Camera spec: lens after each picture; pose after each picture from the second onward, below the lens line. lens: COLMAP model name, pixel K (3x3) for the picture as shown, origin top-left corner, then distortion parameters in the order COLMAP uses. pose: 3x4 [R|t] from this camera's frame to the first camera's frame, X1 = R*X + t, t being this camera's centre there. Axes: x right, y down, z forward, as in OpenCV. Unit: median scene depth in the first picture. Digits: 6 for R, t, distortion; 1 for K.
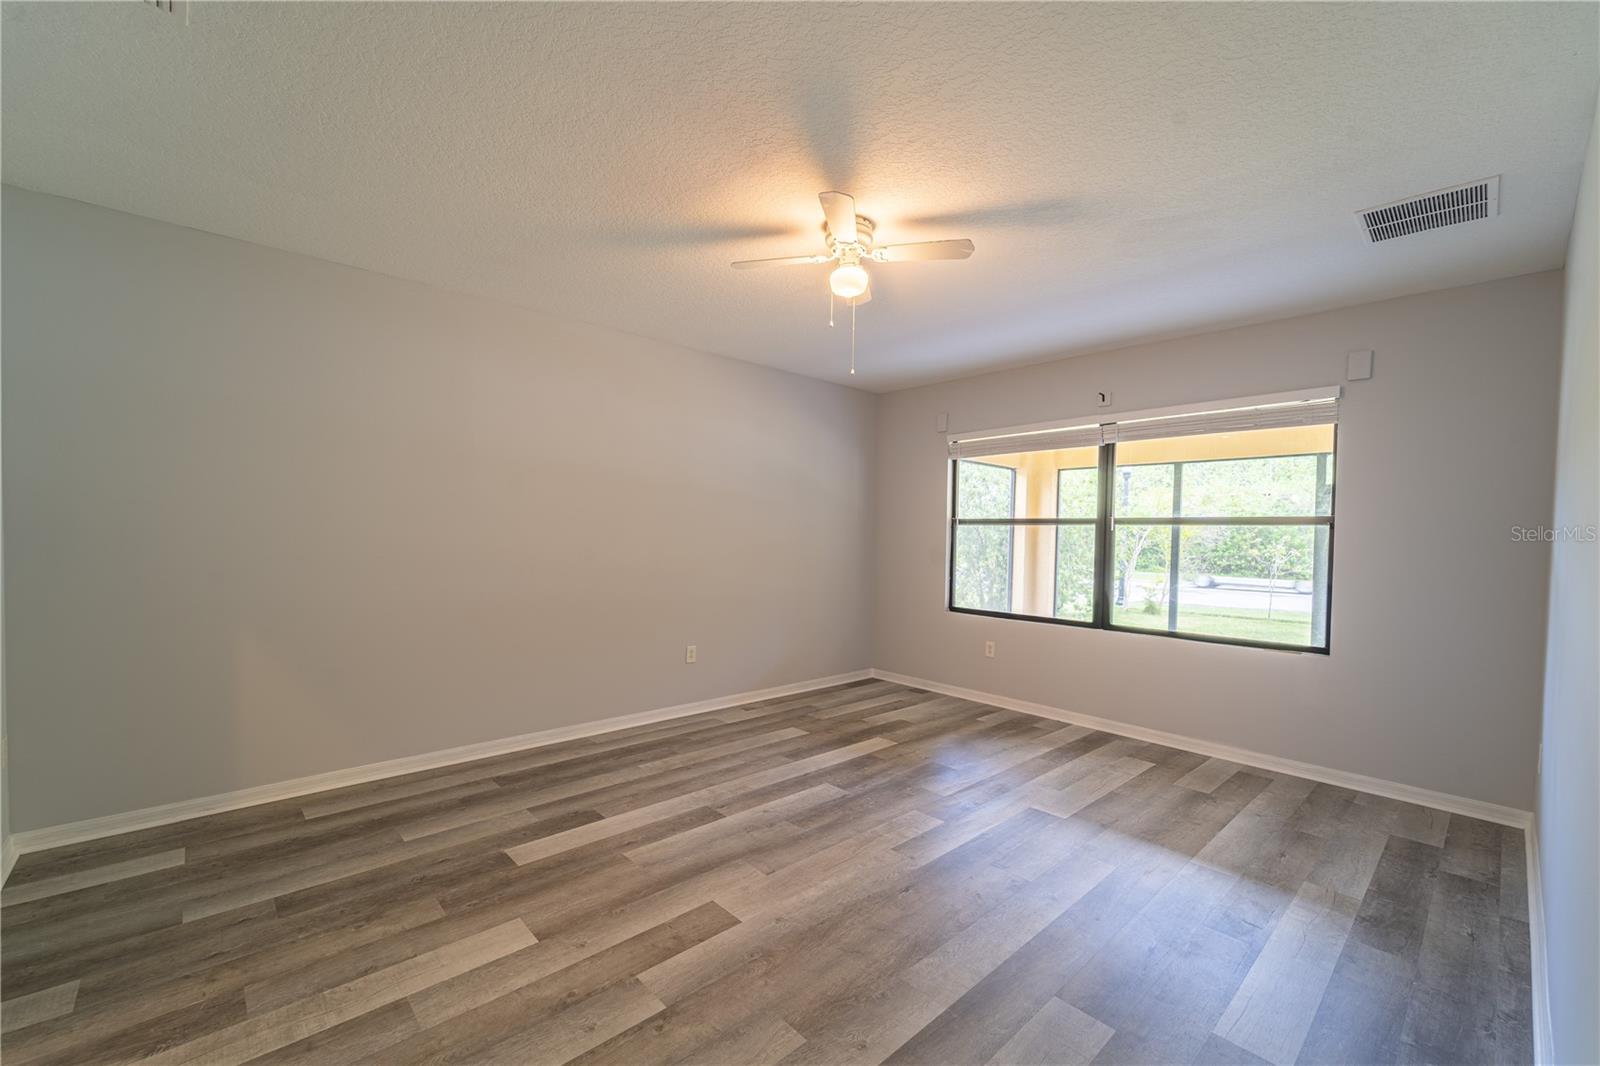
lens RADIAL K [[653.0, 0, 799.4], [0, 653.0, 550.6], [0, 0, 1]] dist [0.007335, -0.004471]
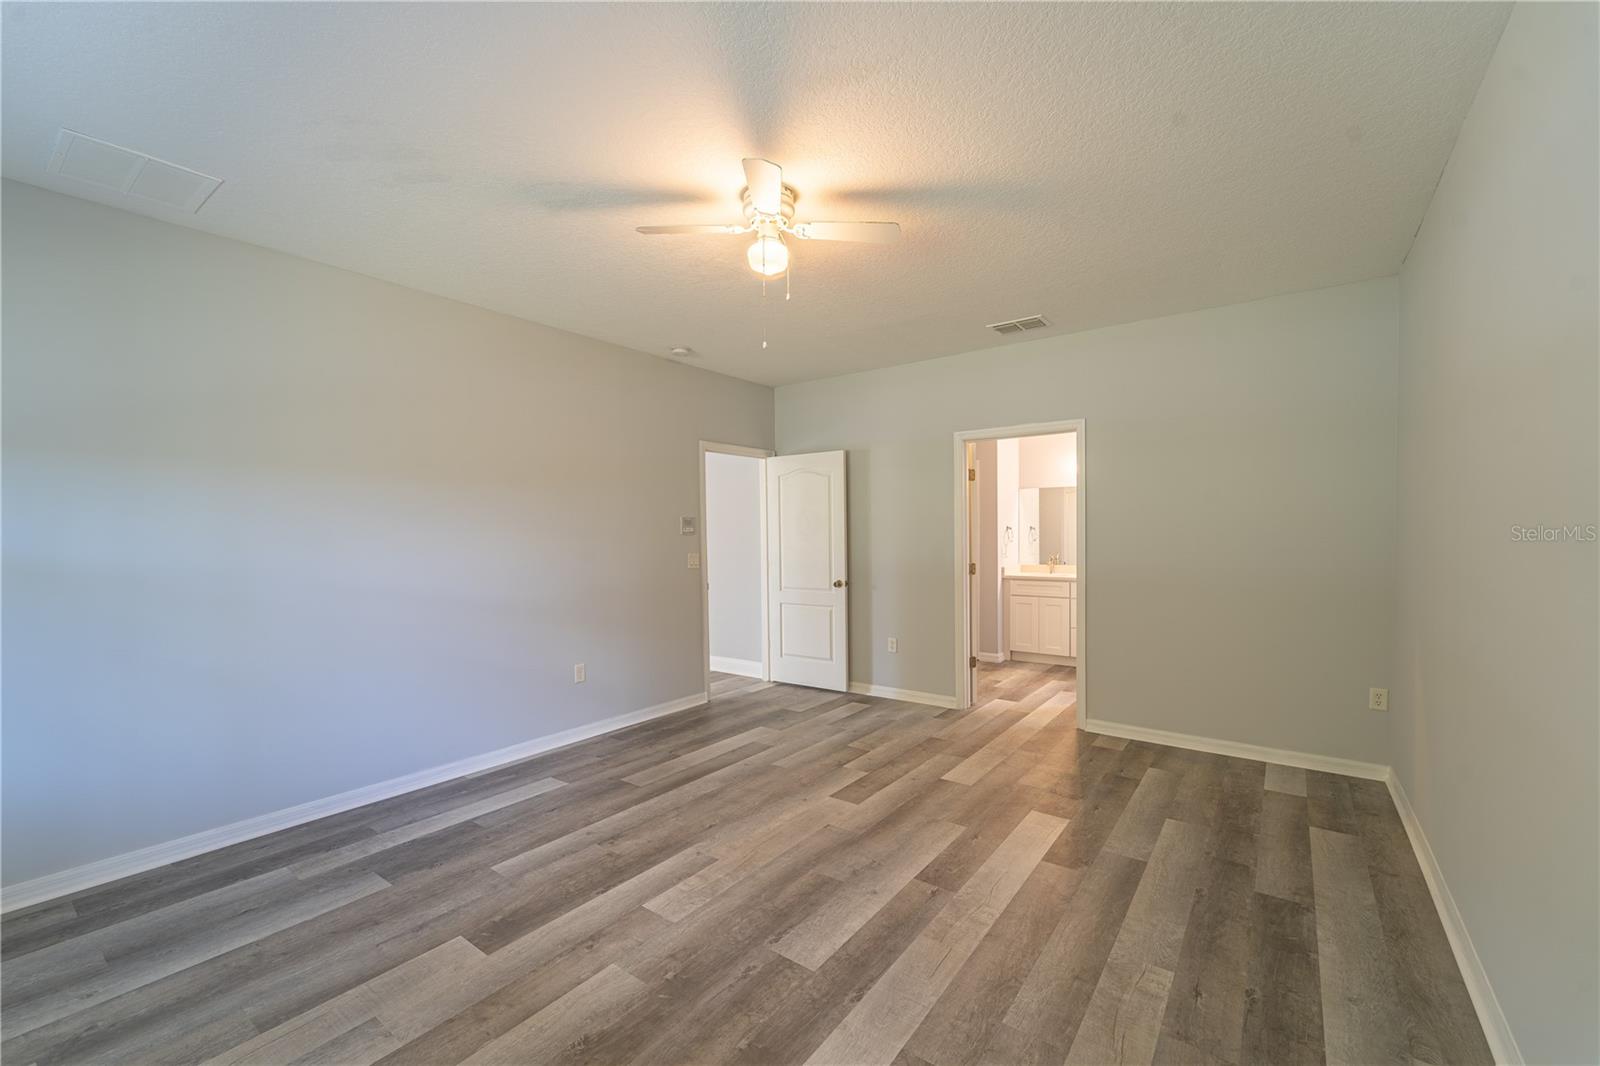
lens RADIAL K [[653.0, 0, 799.4], [0, 653.0, 550.6], [0, 0, 1]] dist [0.007335, -0.004471]
pose [[-0.982835, -0.004361, -0.184437, 0.194487], [-0.014330, 0.998505, 0.052756, -0.047346], [0.183932, 0.054493, -0.981427, 1.864949]]
